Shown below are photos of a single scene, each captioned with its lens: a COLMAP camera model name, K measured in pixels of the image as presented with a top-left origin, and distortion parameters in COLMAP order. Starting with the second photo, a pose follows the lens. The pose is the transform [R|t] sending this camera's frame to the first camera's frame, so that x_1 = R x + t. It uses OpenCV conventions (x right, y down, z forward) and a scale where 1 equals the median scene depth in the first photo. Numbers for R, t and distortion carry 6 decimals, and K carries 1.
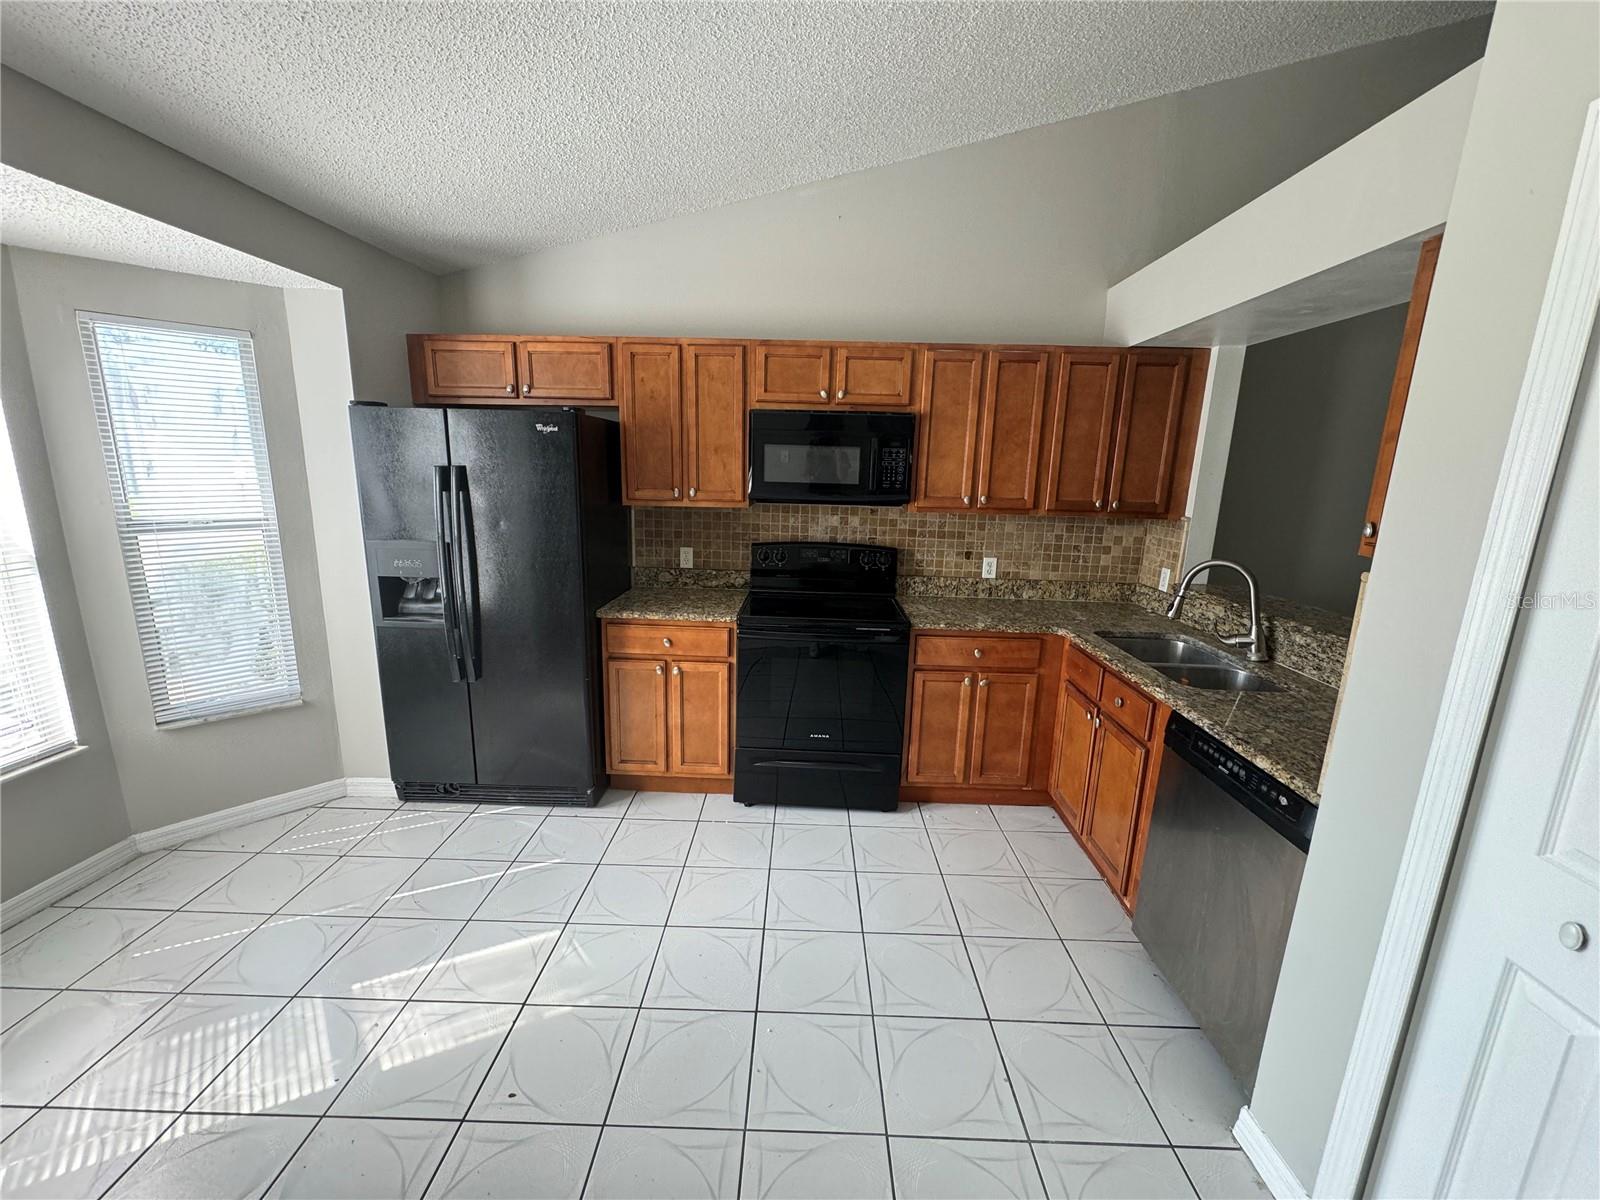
lens RADIAL K [[638.1, 0, 800.0], [0, 638.1, 600.0], [0, 0, 1]] dist [-0.001229, 0.000104]
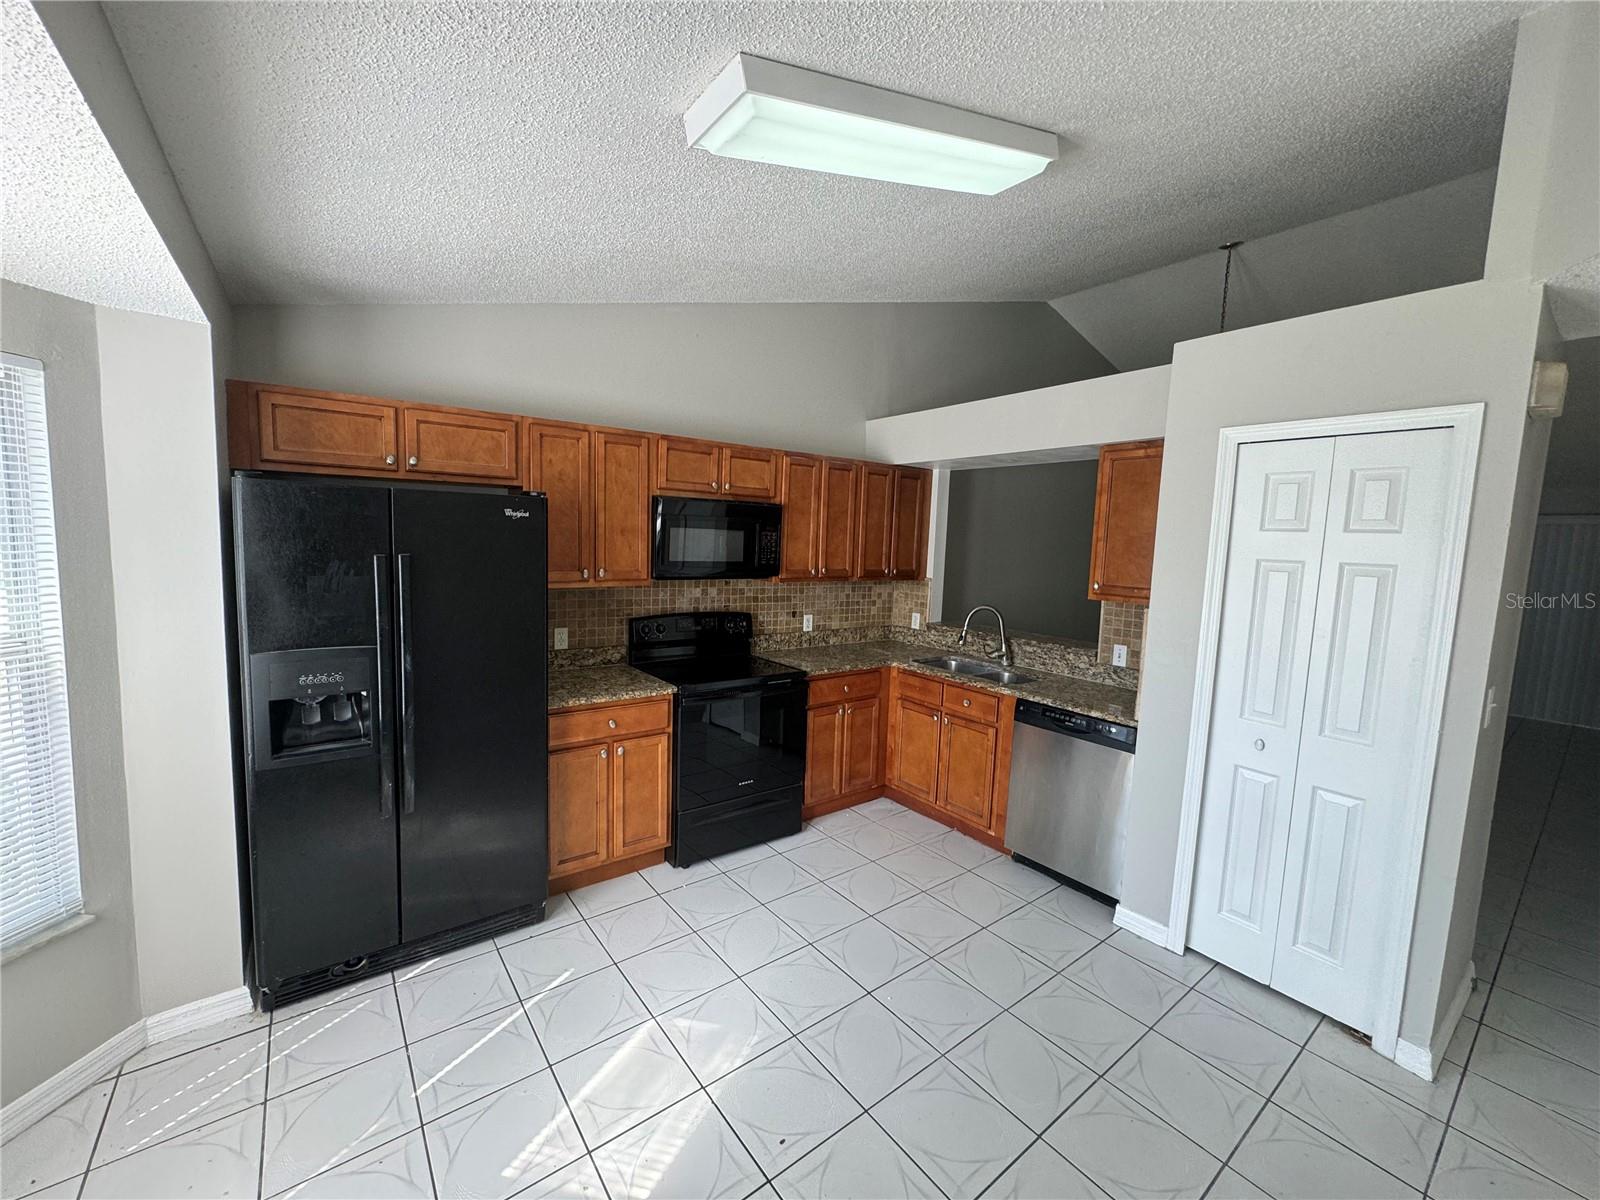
lens RADIAL K [[635.9, 0, 800.6], [0, 635.9, 602.2], [0, 0, 1]] dist [-0.000263, 0.000052]
pose [[0.783142, -0.062828, 0.618661, -0.564157], [0.113393, 0.992631, -0.042733, -0.045048], [-0.611417, 0.103618, 0.784495, 0.021089]]
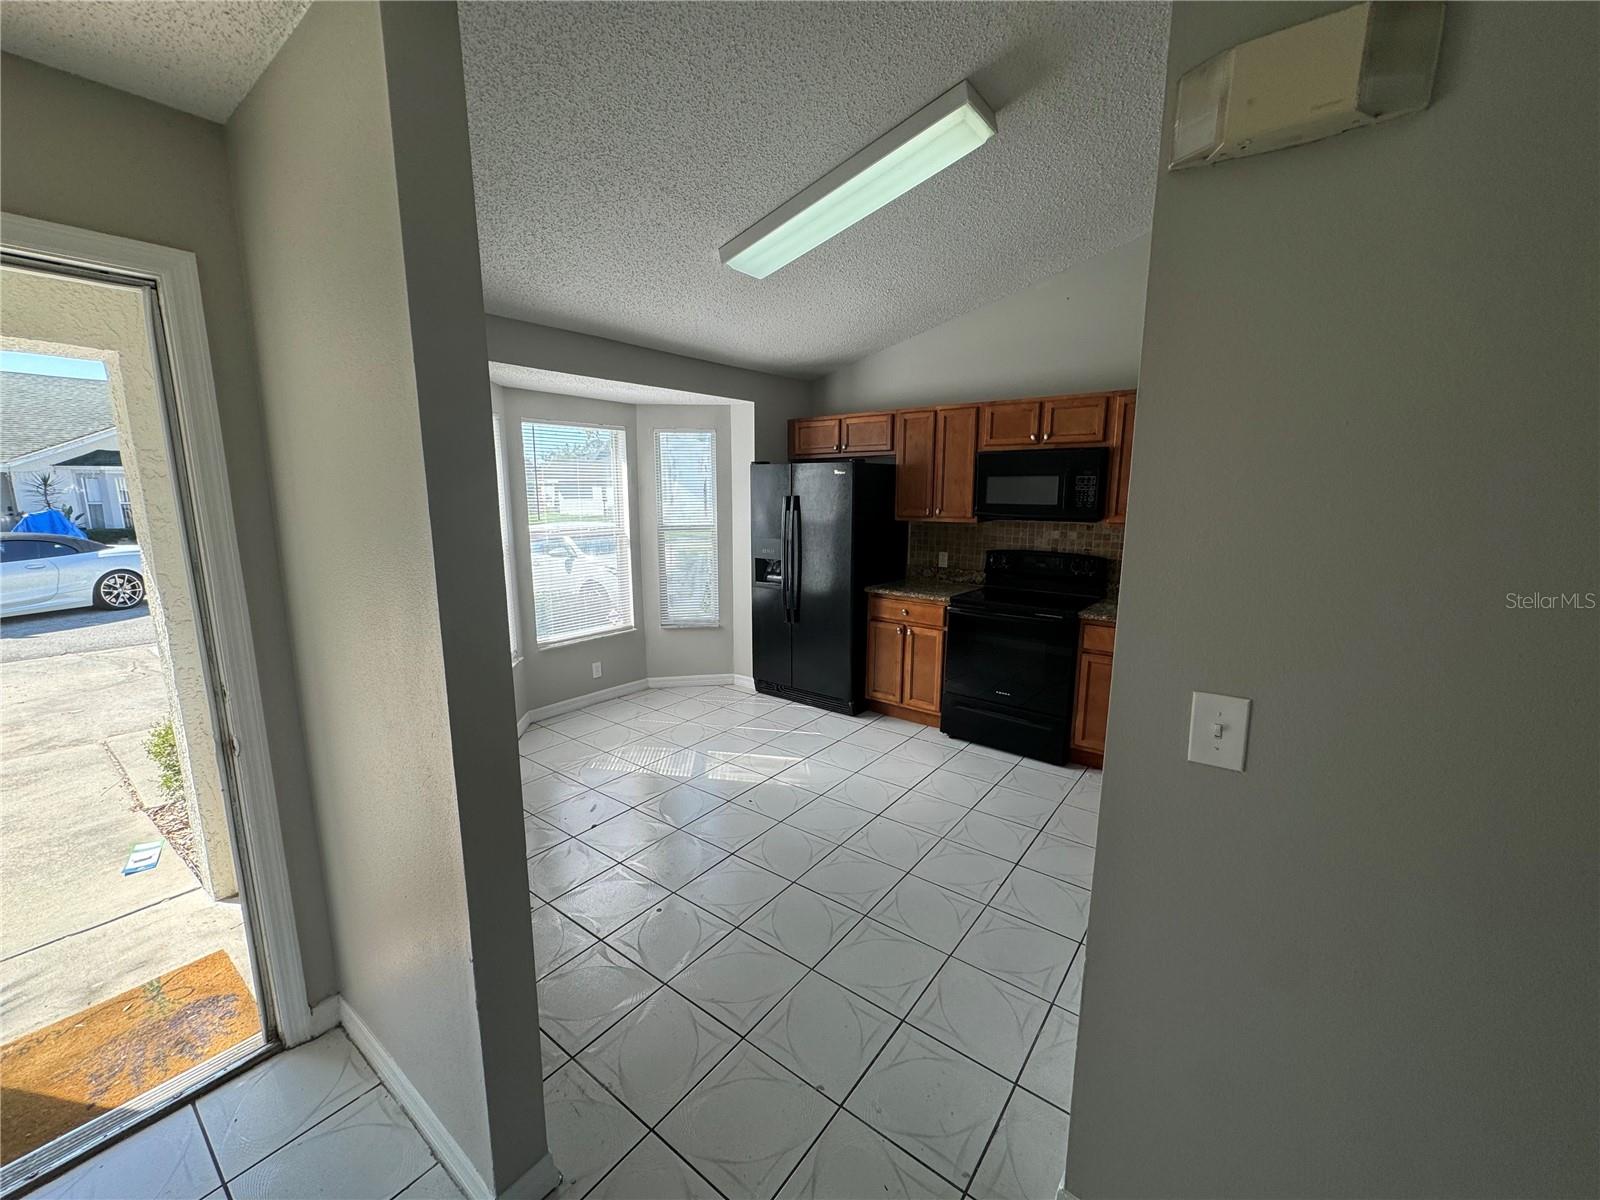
lens RADIAL K [[638.1, 0, 800.0], [0, 638.1, 600.0], [0, 0, 1]] dist [-0.001229, 0.000104]
pose [[0.805280, 0.078310, -0.587700, 0.449639], [-0.103918, 0.994537, -0.009871, 0.076313], [0.583716, 0.069021, 0.809019, -0.329694]]
